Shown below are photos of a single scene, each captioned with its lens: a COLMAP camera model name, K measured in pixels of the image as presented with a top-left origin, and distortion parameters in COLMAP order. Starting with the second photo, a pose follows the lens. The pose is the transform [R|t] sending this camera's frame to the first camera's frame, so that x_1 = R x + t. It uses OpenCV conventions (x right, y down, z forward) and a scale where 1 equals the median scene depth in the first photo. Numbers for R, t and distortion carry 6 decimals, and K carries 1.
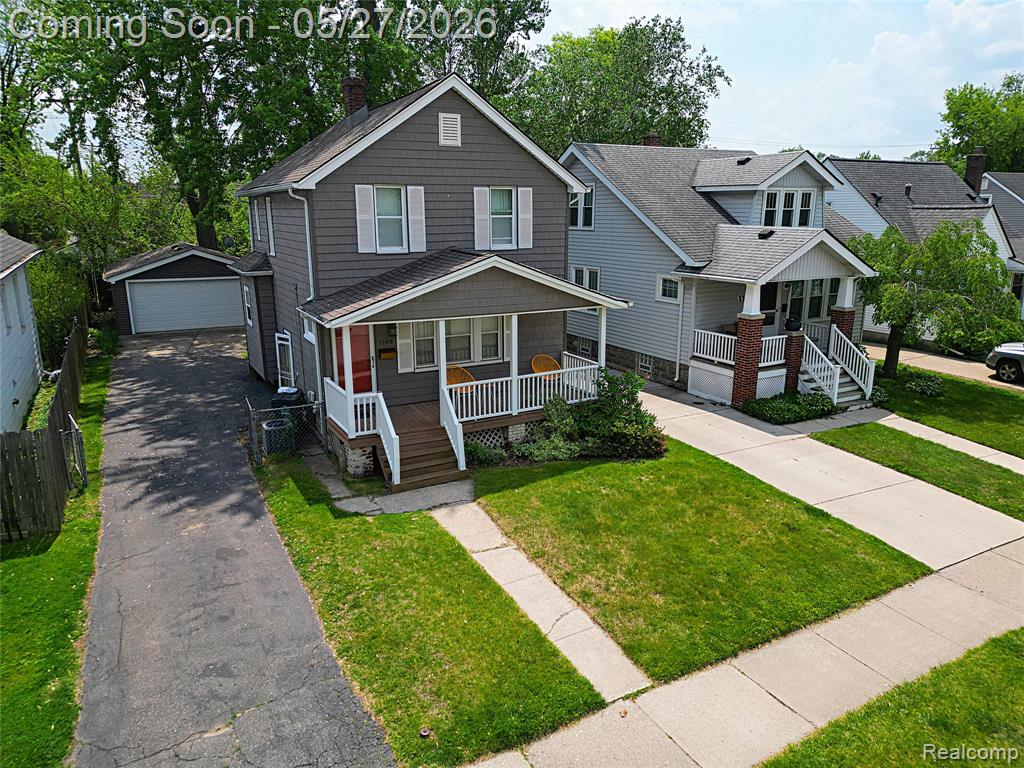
lens RADIAL K [[714.3, 0, 512.0], [0, 714.3, 384.0], [0, 0, 1]] dist [0.071946, -0.062106]
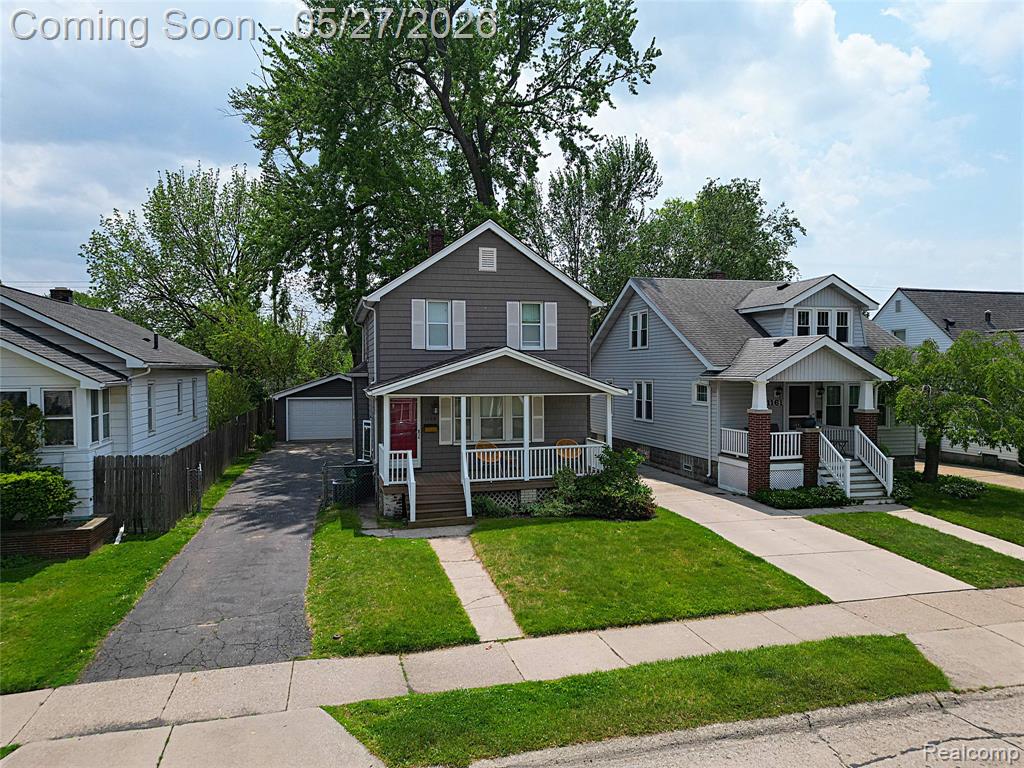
lens RADIAL K [[712.2, 0, 512.0], [0, 712.2, 384.0], [0, 0, 1]] dist [0.087864, -0.090933]
pose [[0.970446, 0.002819, -0.241303, 0.271145], [-0.055796, 0.975458, -0.212998, 0.142960], [0.234780, 0.220167, 0.946787, -0.171027]]
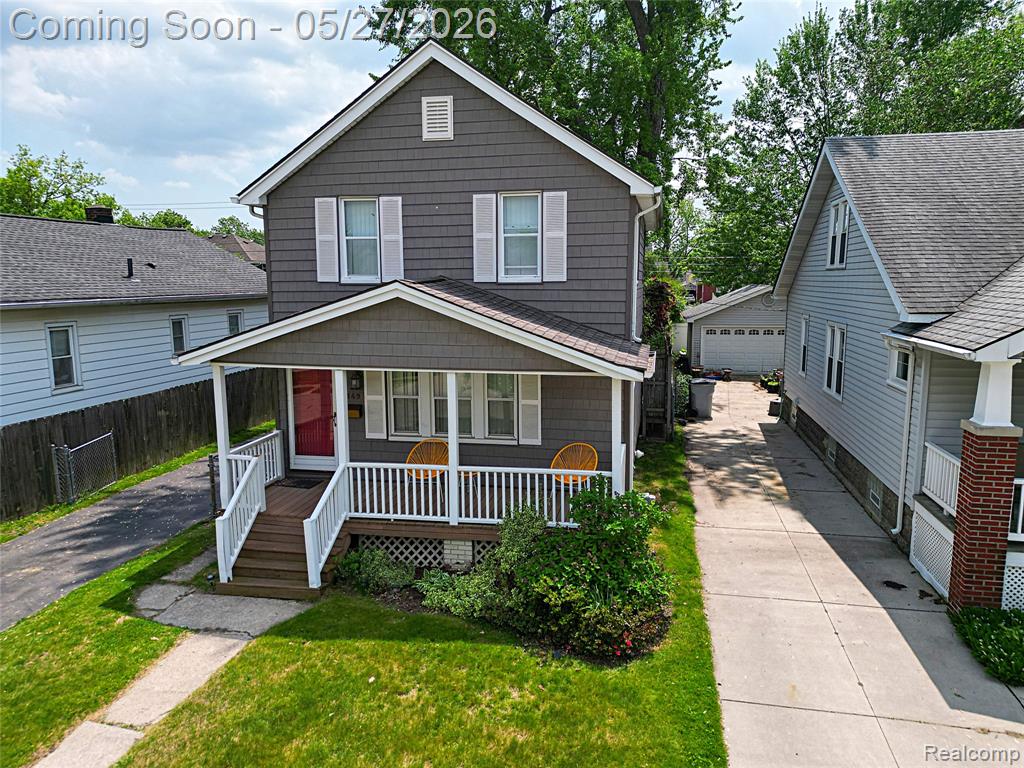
lens RADIAL K [[716.6, 0, 512.0], [0, 716.6, 384.0], [0, 0, 1]] dist [0.053570, -0.029021]
pose [[0.768097, 0.090175, -0.633952, 0.460962], [-0.148795, 0.988069, -0.039735, -0.068039], [0.622806, 0.124850, 0.772351, 0.513609]]
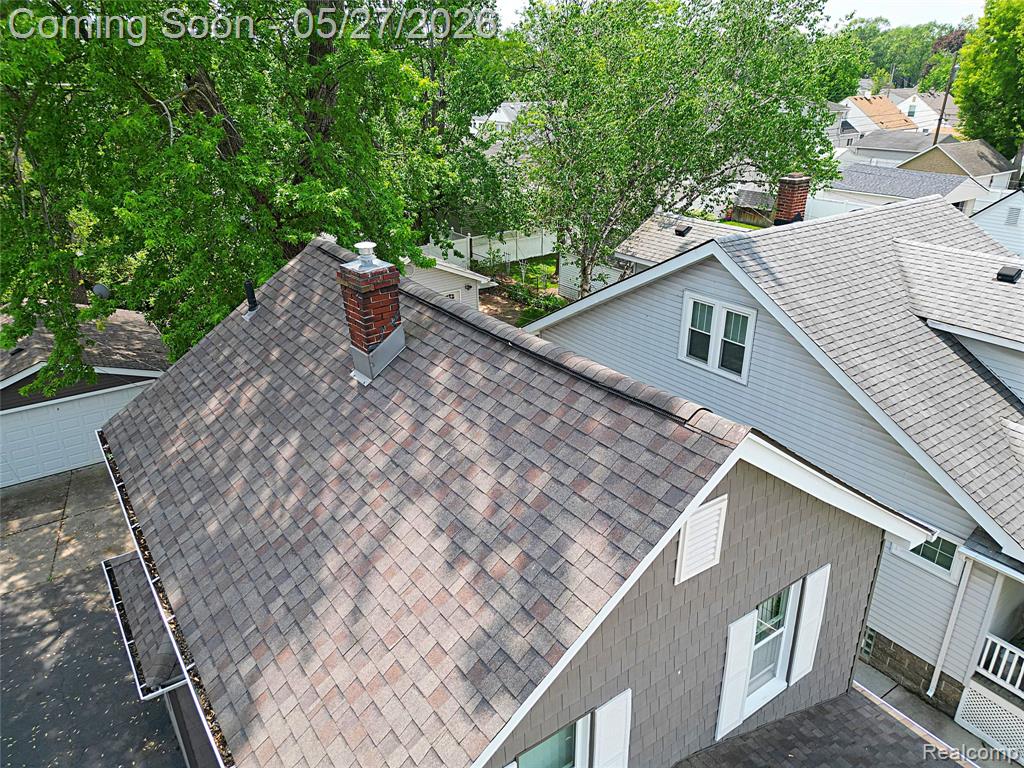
lens RADIAL K [[717.9, 0, 512.0], [0, 717.9, 384.0], [0, 0, 1]] dist [0.001323, 0.001228]
pose [[0.993241, -0.052231, 0.103651, -0.210340], [0.034582, 0.985638, 0.165295, -0.486664], [-0.110796, -0.160593, 0.980782, 0.678660]]
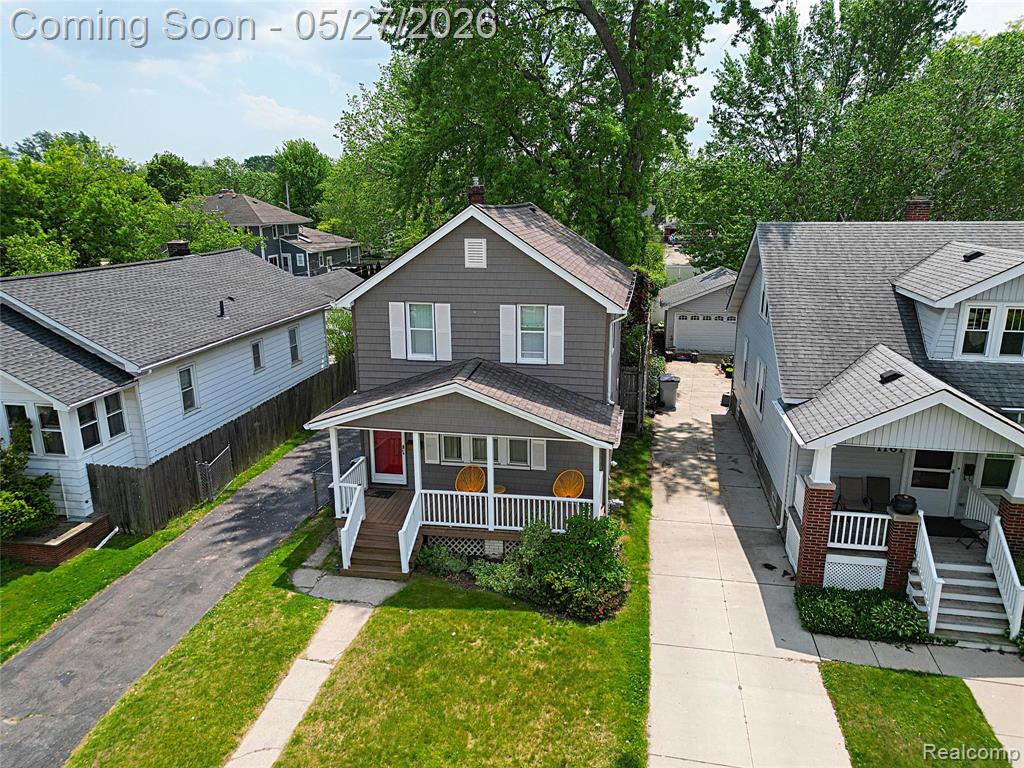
lens RADIAL K [[712.2, 0, 512.0], [0, 712.2, 384.0], [0, 0, 1]] dist [0.087864, -0.090933]
pose [[0.778077, 0.155731, -0.608559, 0.627162], [-0.143948, 0.987206, 0.068582, -0.242112], [0.611454, 0.034238, 0.790539, 0.205499]]
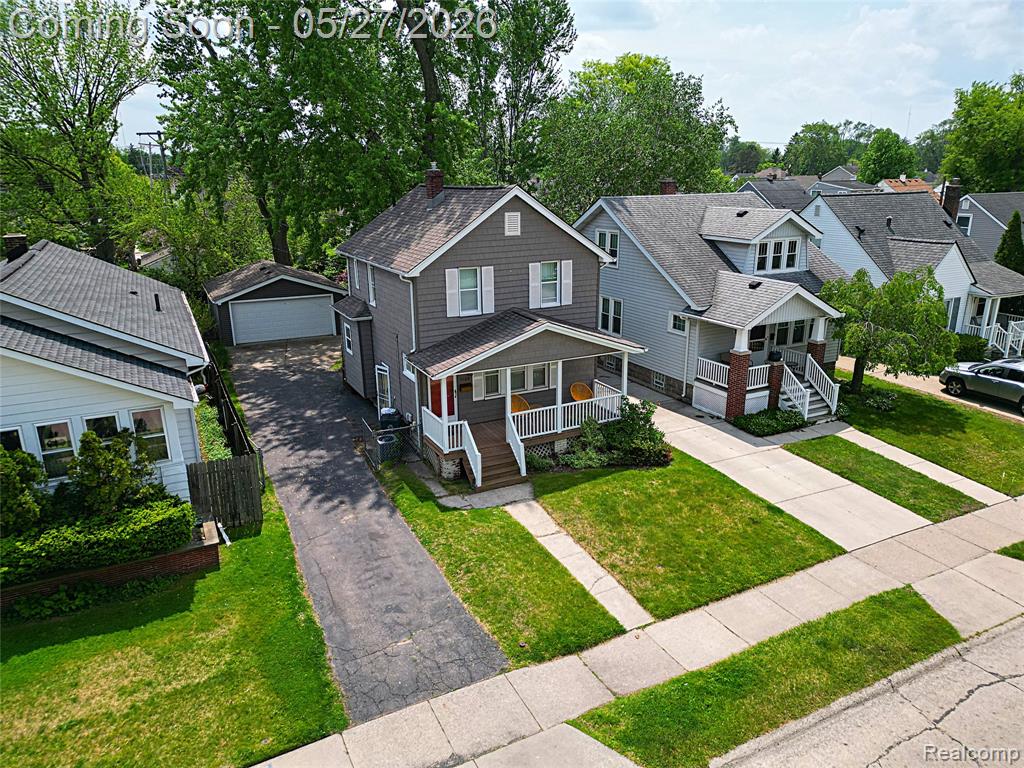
lens RADIAL K [[712.2, 0, 512.0], [0, 712.2, 384.0], [0, 0, 1]] dist [0.087864, -0.090933]
pose [[0.999559, 0.000123, -0.029688, -0.047214], [0.001287, 0.998871, 0.047483, -0.116043], [0.029660, -0.047500, 0.998431, -0.357003]]
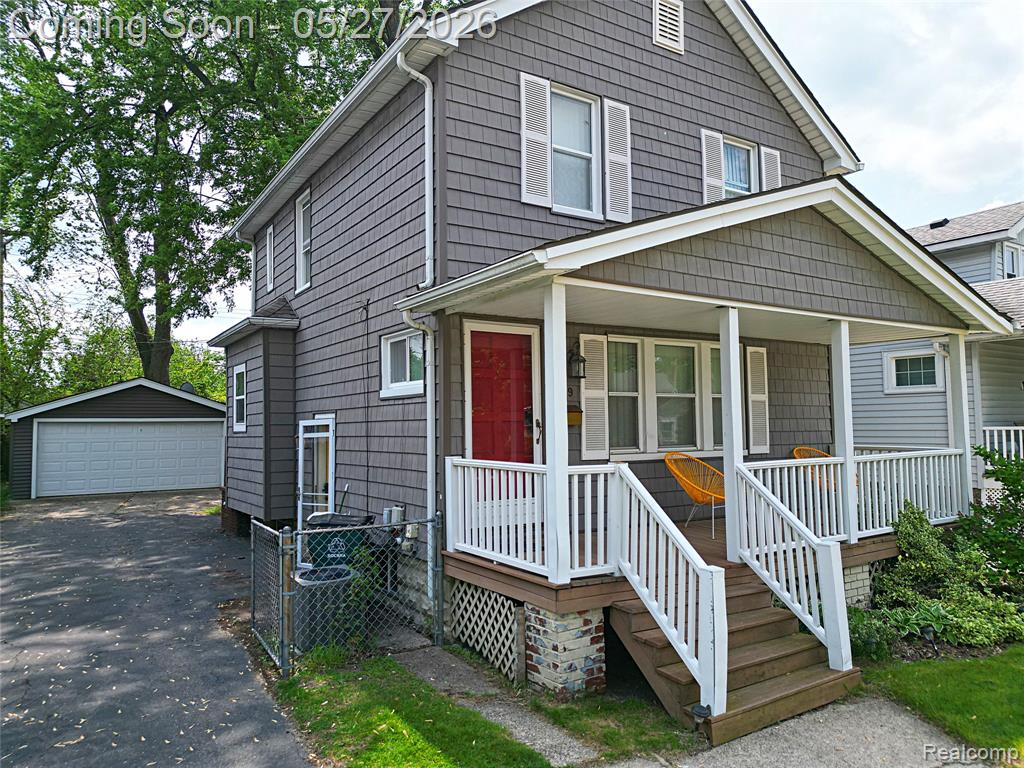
lens RADIAL K [[716.6, 0, 512.0], [0, 716.6, 384.0], [0, 0, 1]] dist [0.053570, -0.029021]
pose [[0.996855, -0.004613, 0.079110, -0.252338], [0.027864, 0.954960, -0.295424, 0.078098], [-0.074184, 0.296699, 0.952085, 0.555580]]
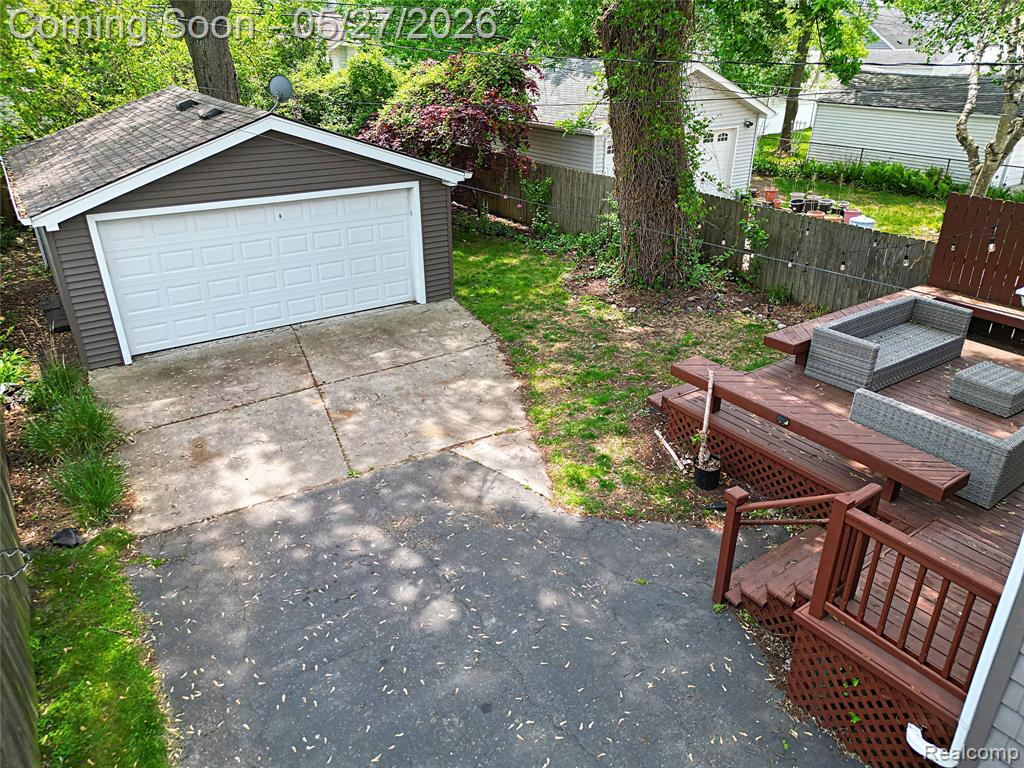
lens RADIAL K [[712.2, 0, 512.0], [0, 712.2, 384.0], [0, 0, 1]] dist [0.087864, -0.090933]
pose [[0.994846, -0.042405, 0.092109, -0.679566], [0.022831, 0.978707, 0.203991, -0.243826], [-0.098798, -0.200836, 0.974630, 1.162723]]
